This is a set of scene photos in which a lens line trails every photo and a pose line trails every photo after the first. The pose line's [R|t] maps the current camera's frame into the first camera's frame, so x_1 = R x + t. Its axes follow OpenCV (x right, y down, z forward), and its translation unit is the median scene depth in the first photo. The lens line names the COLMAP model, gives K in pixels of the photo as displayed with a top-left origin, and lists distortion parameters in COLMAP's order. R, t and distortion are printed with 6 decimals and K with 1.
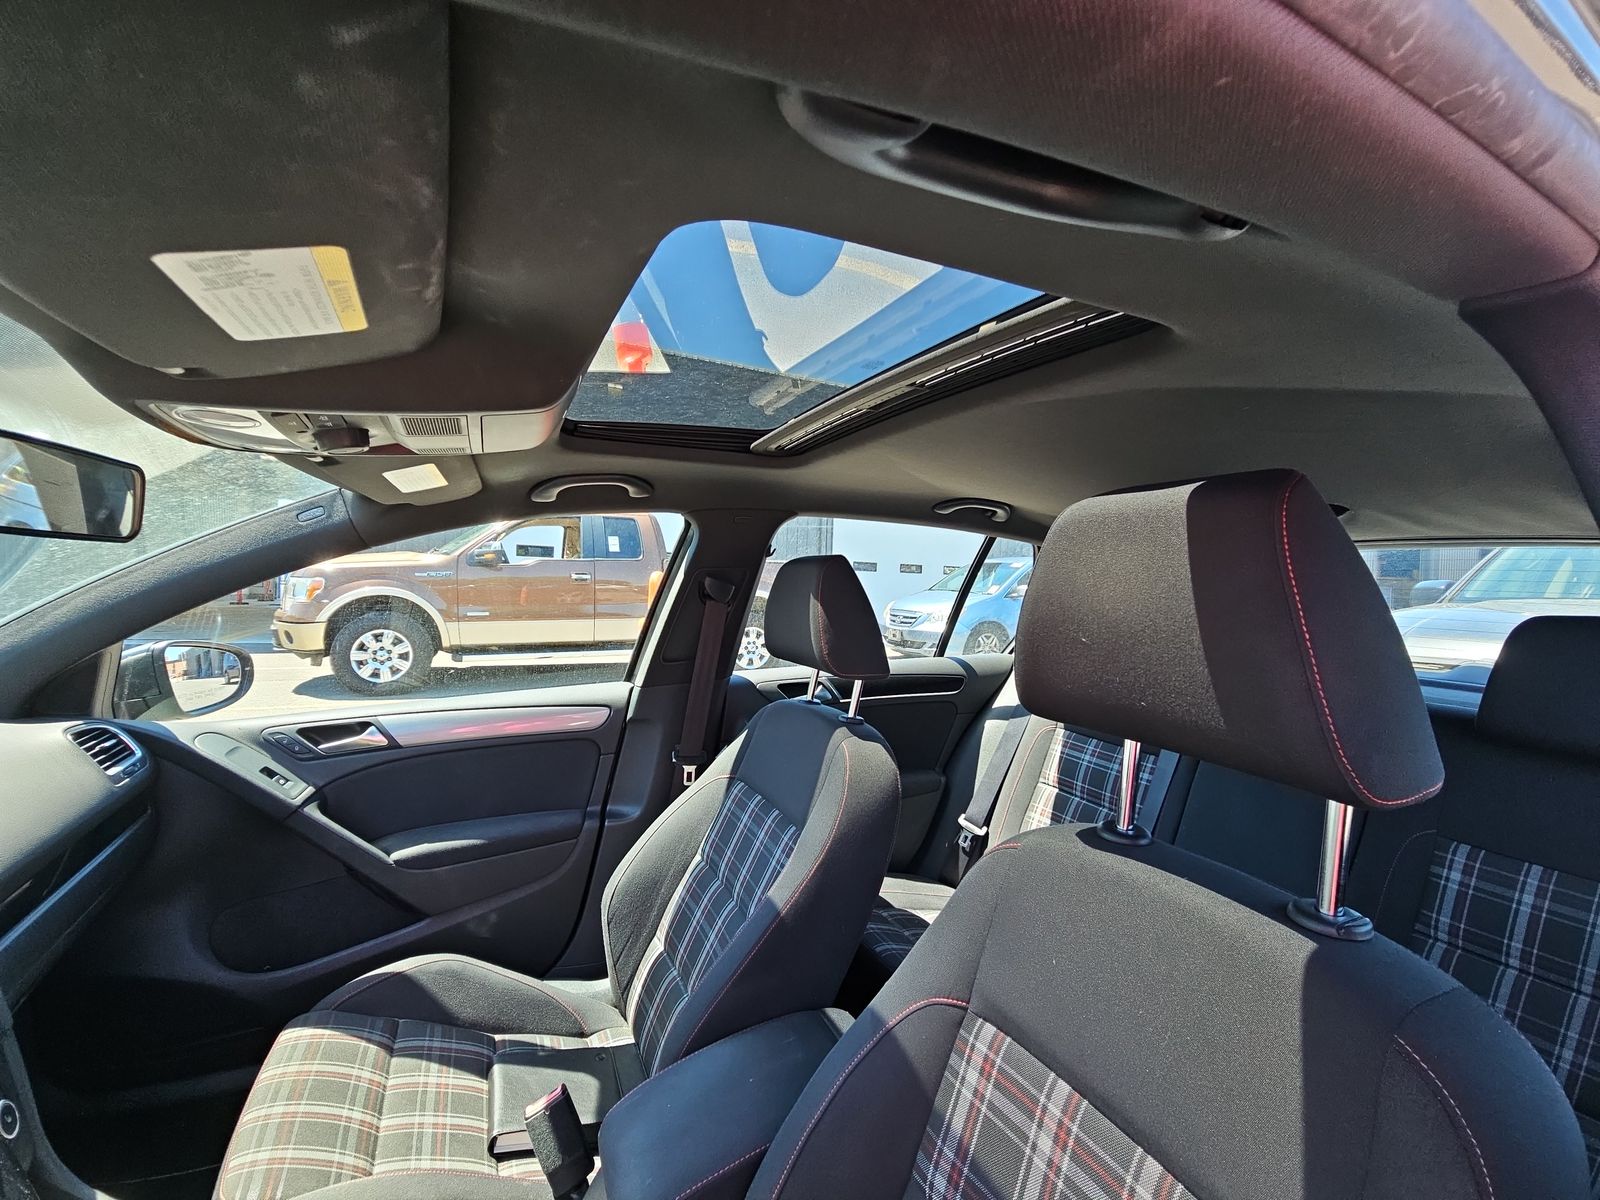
lens RADIAL K [[673.0, 0, 811.8], [0, 673.0, 589.7], [0, 0, 1]] dist [0.006089, -0.006384]
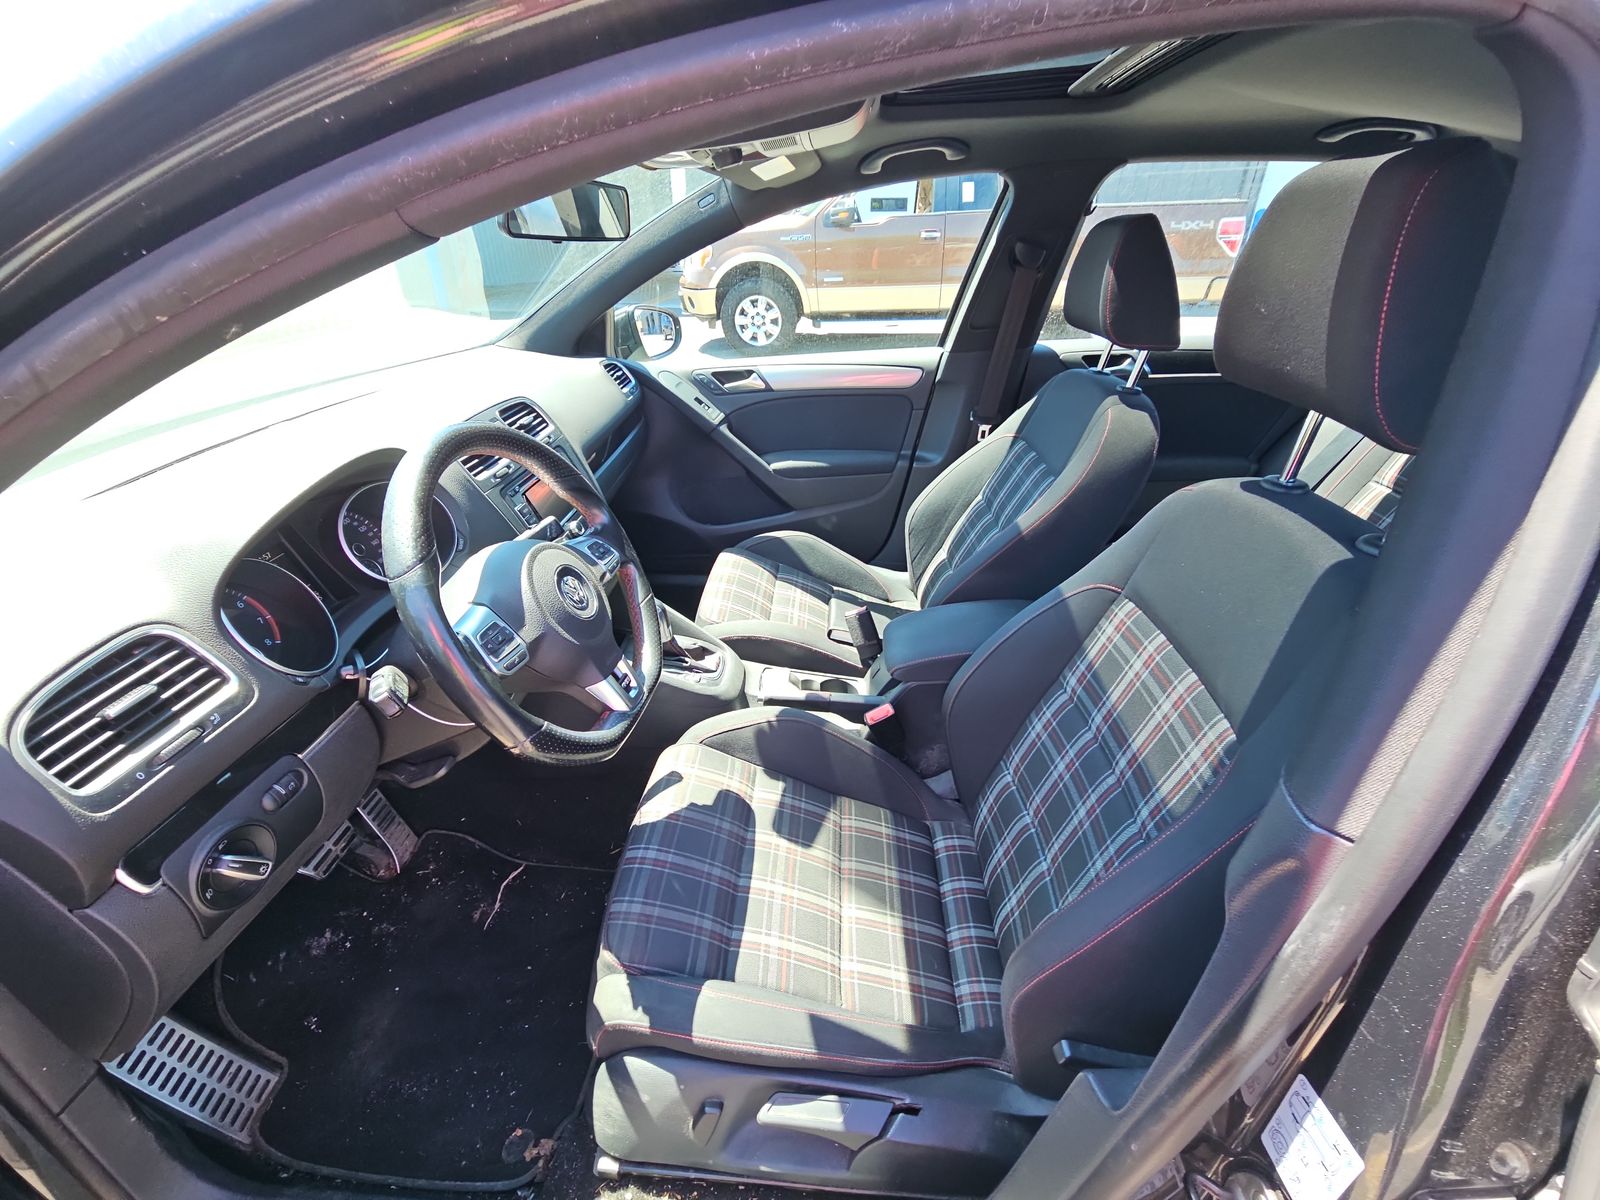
lens RADIAL K [[673.0, 0, 800.0], [0, 673.0, 604.2], [0, 0, 1]] dist [0.006089, -0.006384]
pose [[0.873372, 0.204227, -0.442169, 0.137387], [0.027244, 0.885937, 0.463005, -0.016112], [0.486292, -0.416421, 0.768188, -0.215052]]
